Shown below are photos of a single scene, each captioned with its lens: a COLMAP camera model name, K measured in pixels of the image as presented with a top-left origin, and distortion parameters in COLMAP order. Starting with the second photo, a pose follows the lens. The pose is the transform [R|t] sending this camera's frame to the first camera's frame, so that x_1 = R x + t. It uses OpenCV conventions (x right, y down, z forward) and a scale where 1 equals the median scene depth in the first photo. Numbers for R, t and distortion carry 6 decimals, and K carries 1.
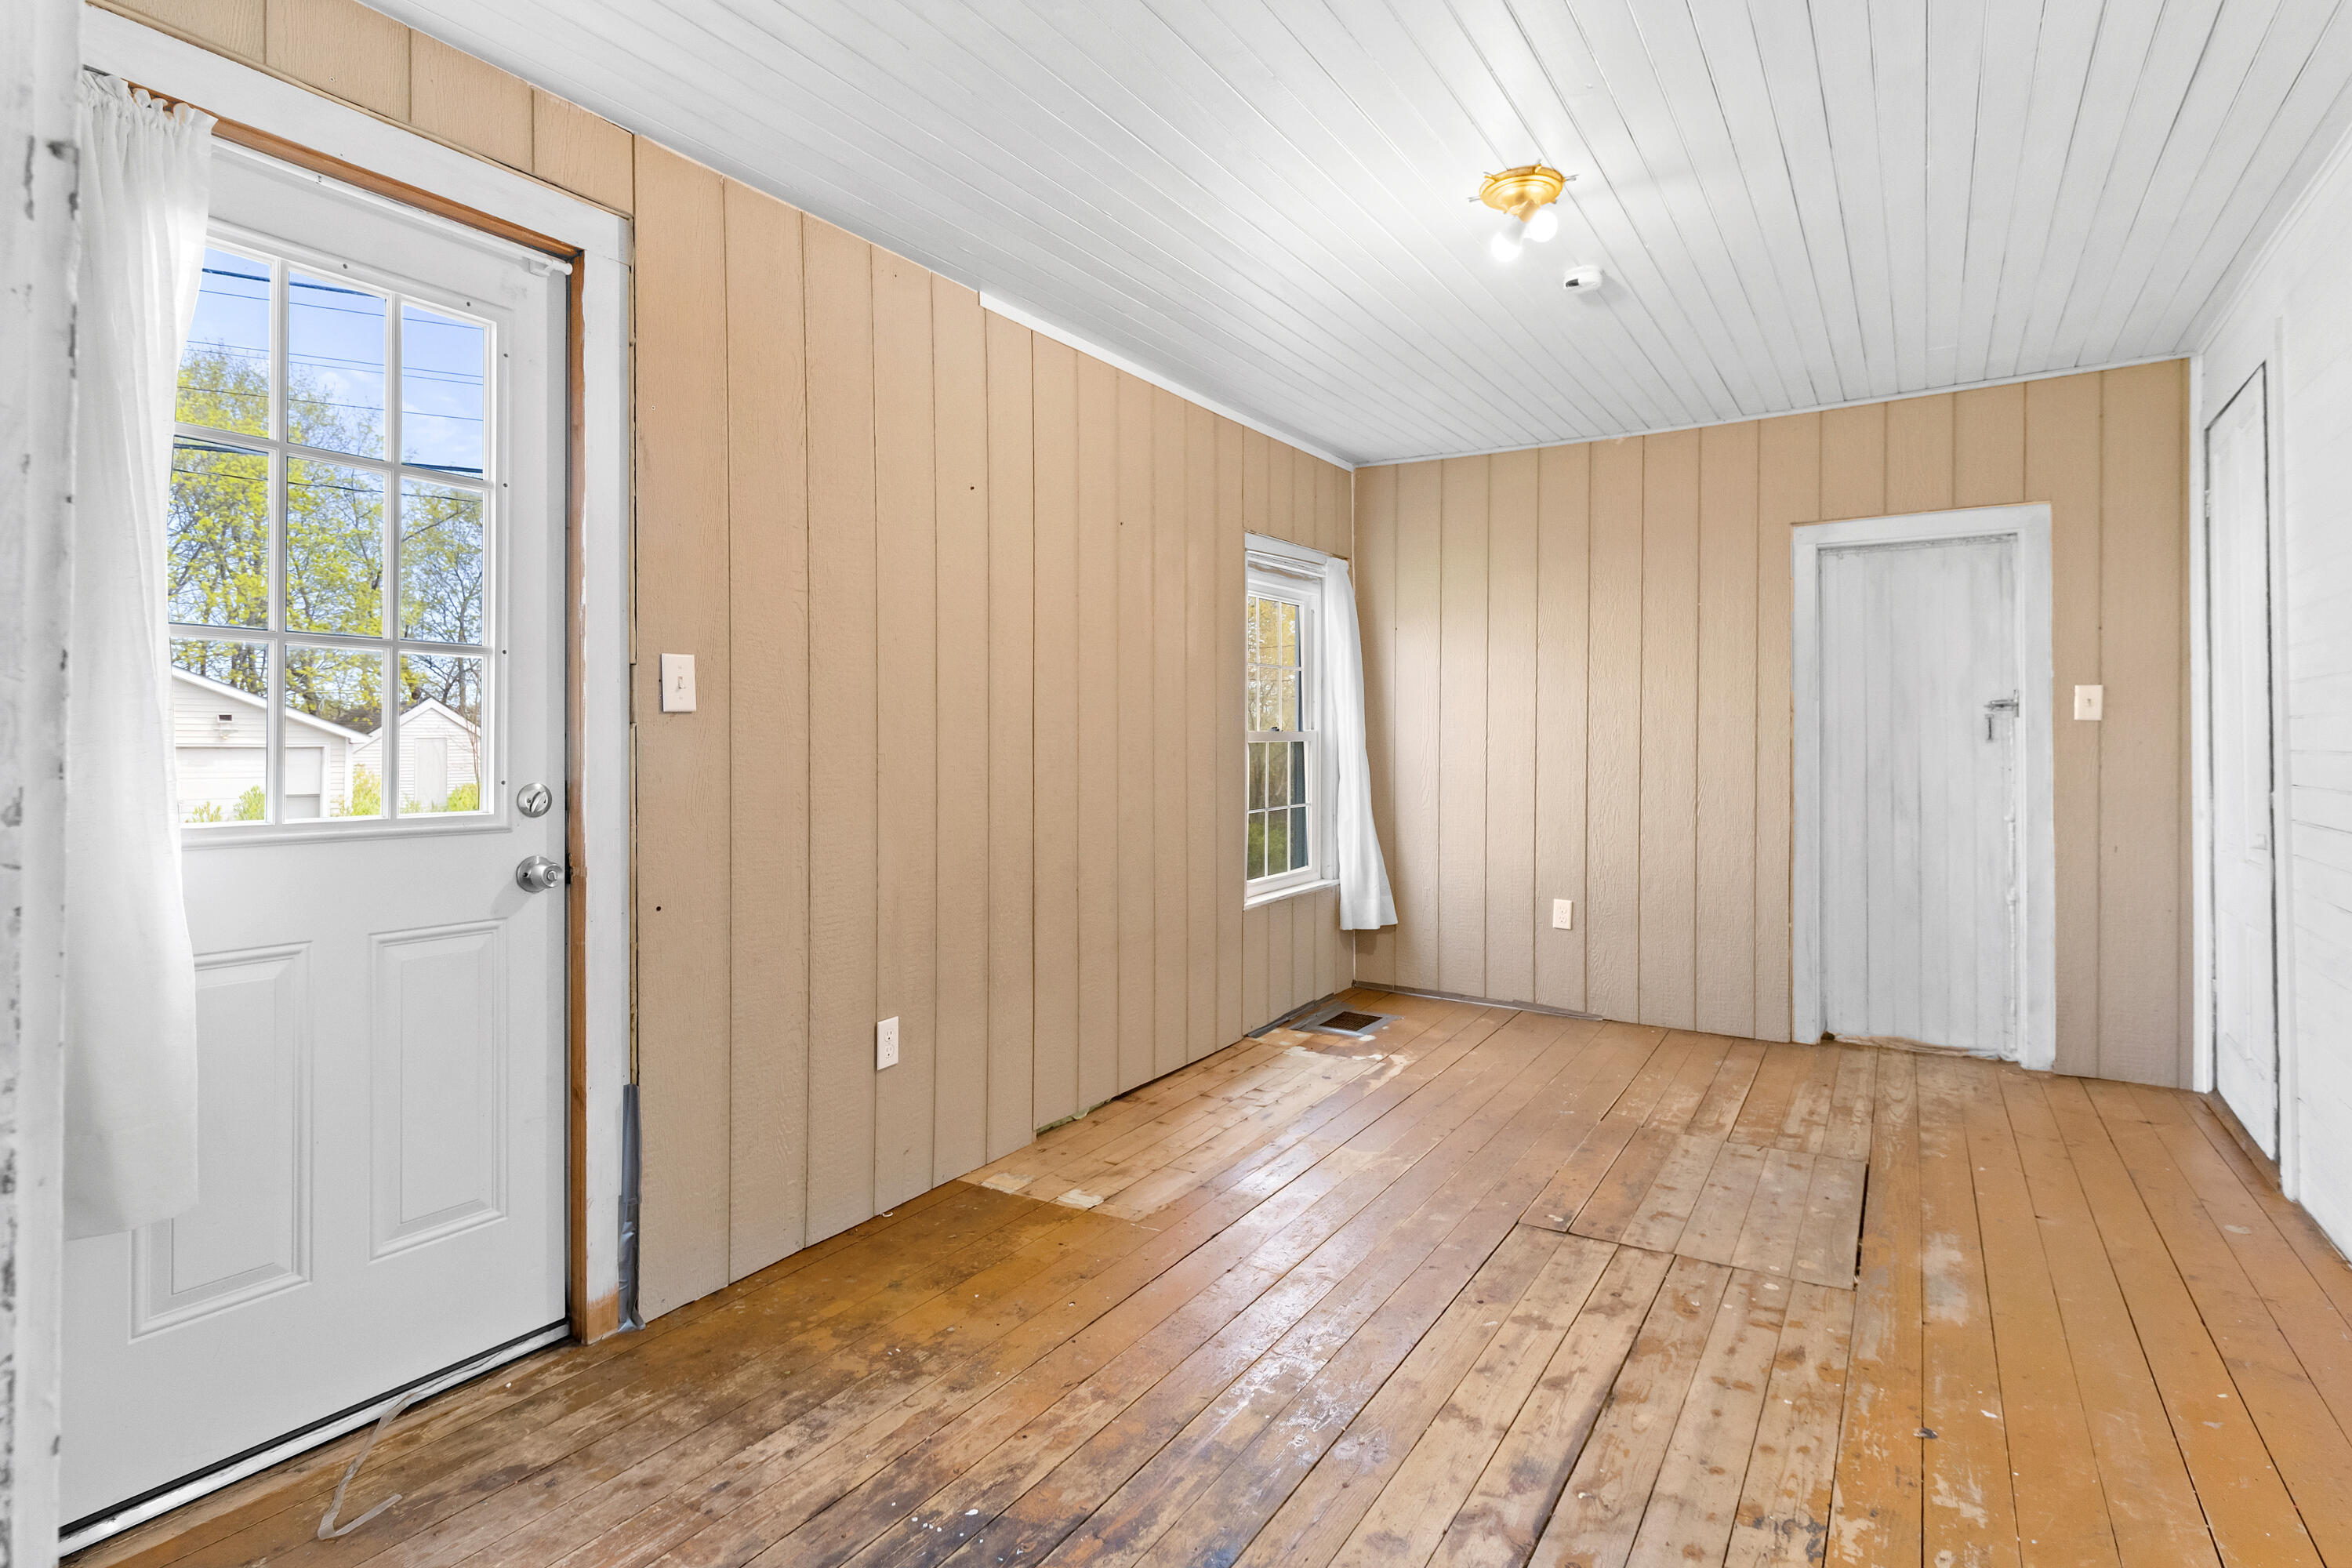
lens RADIAL K [[1215.4, 0, 1190.0], [0, 1215.4, 741.3], [0, 0, 1]] dist [0.002350, 0.000537]
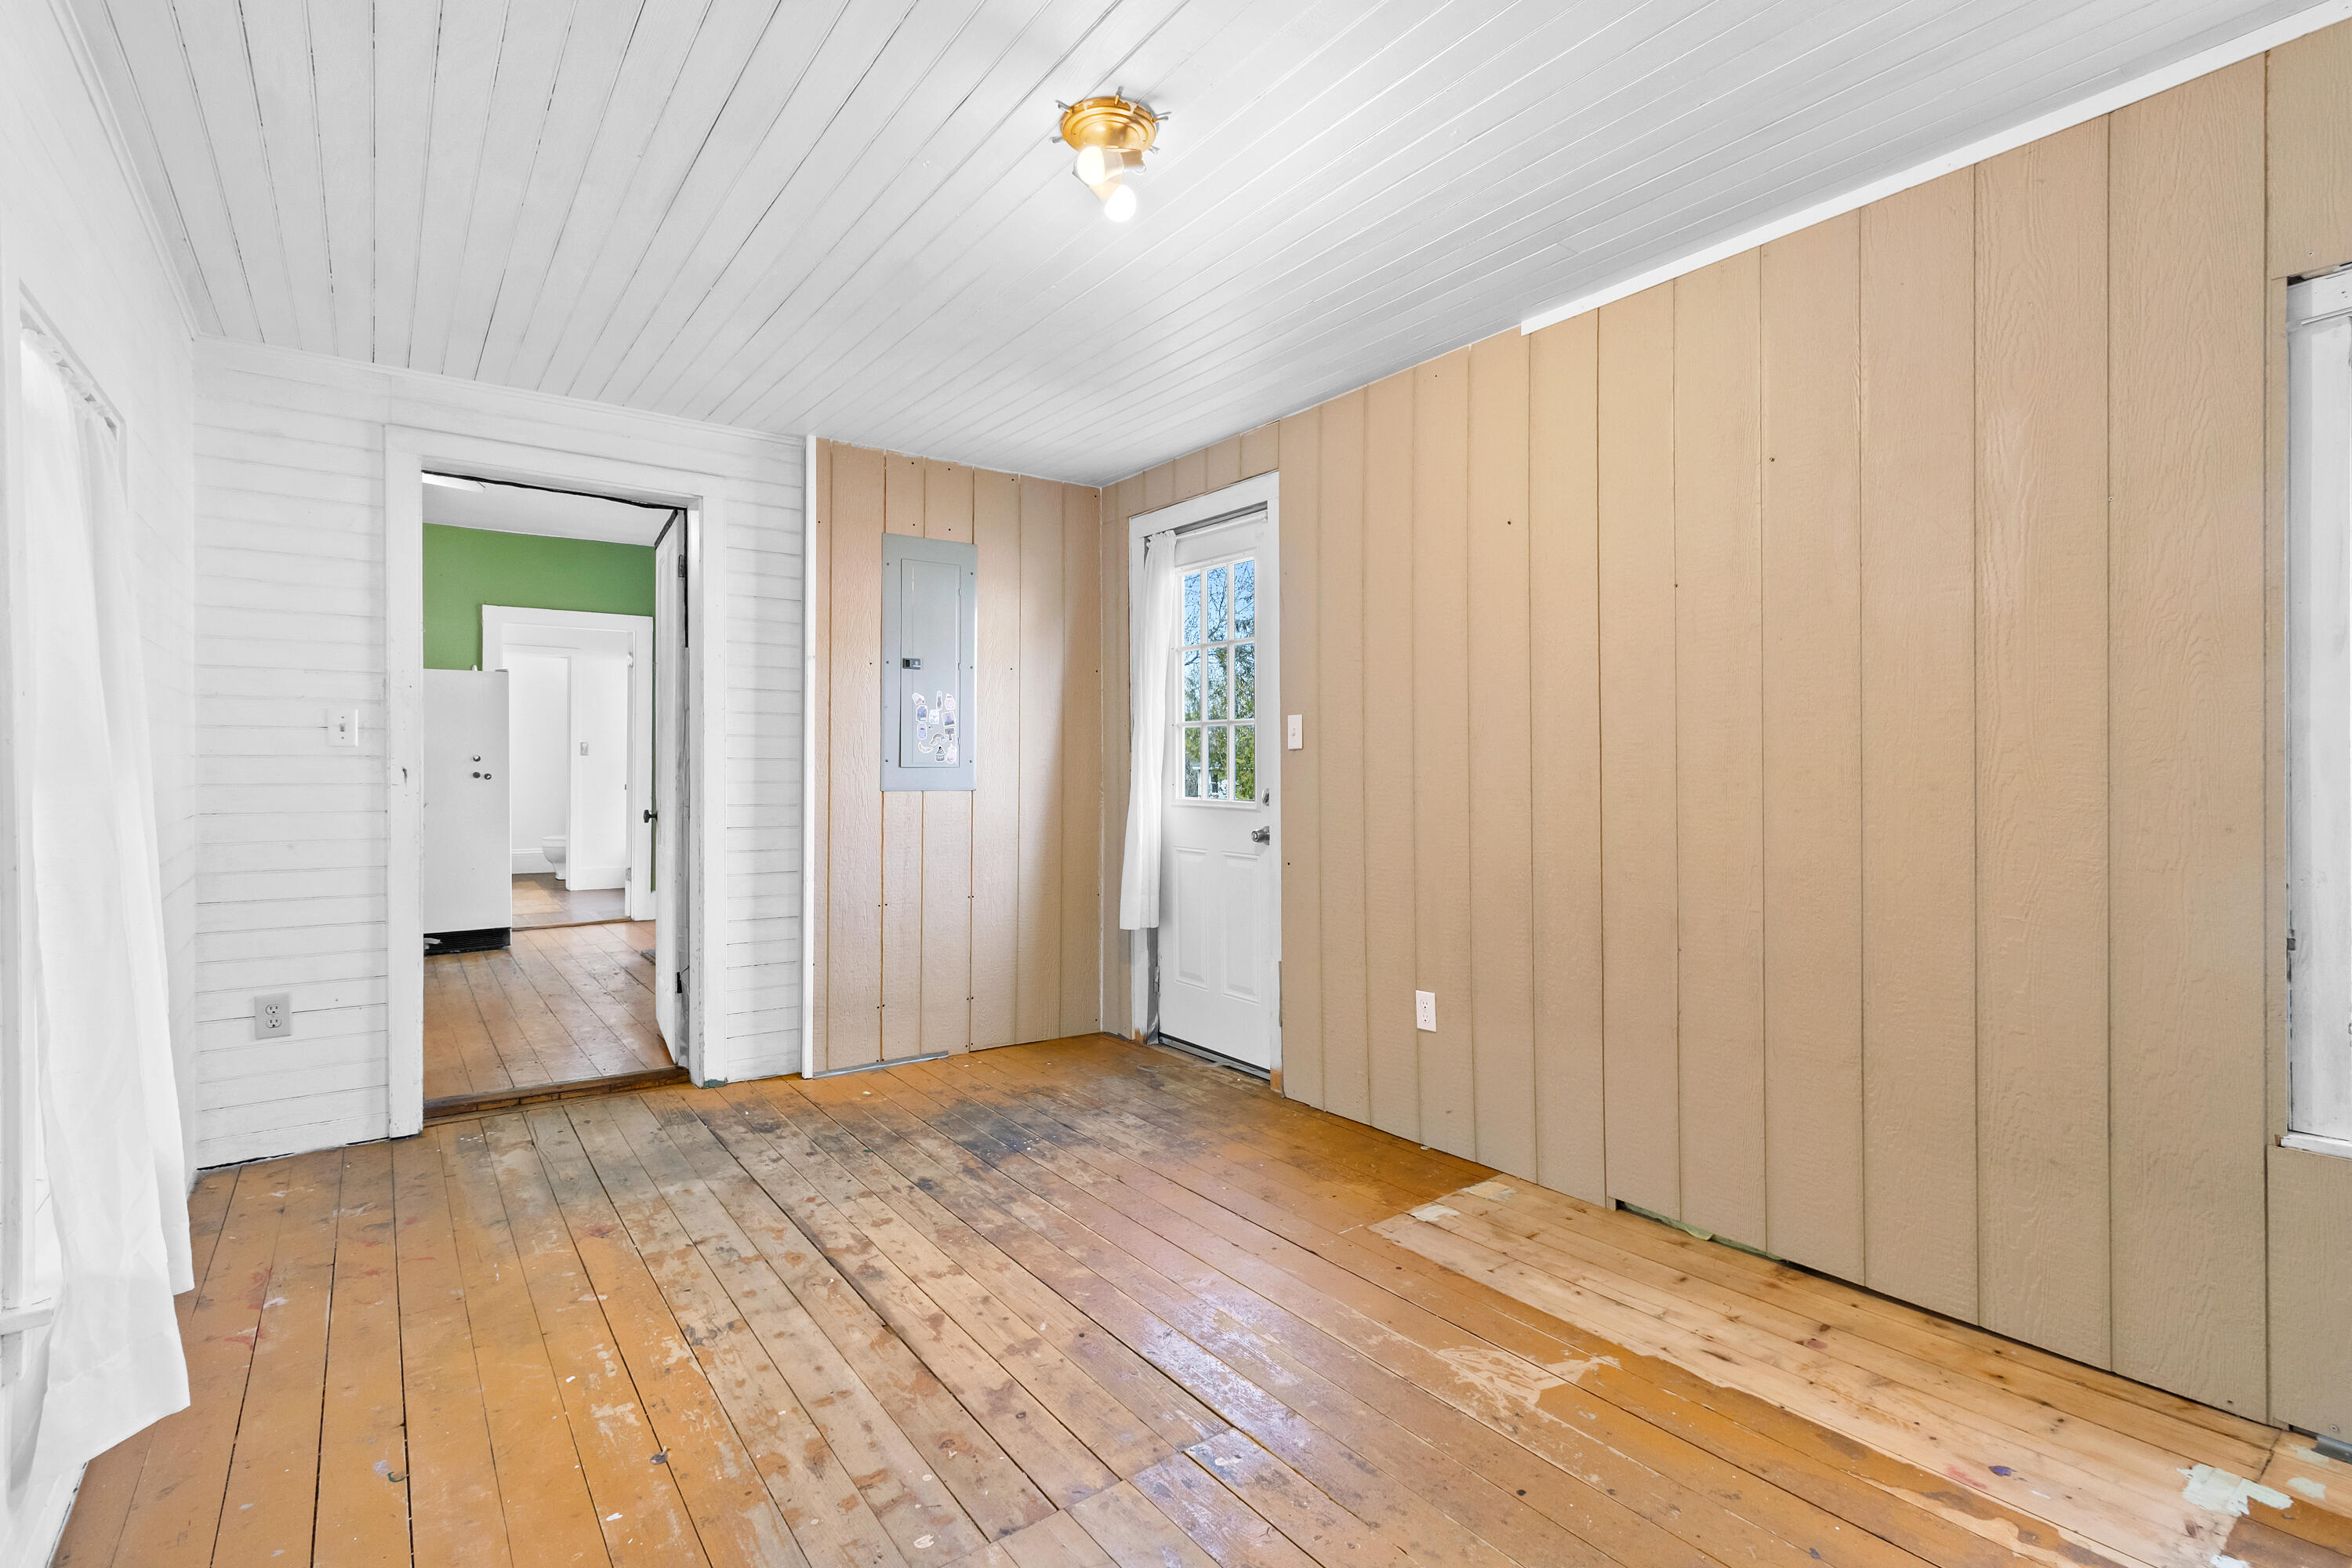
lens RADIAL K [[1092.8, 0, 1178.1], [0, 1092.8, 773.3], [0, 0, 1]] dist [-0.002651, 0.000716]
pose [[-0.383476, 0.019602, -0.923343, 1.215006], [0.014003, 0.999783, 0.015409, -0.018855], [0.923445, -0.007021, -0.383667, 1.674614]]
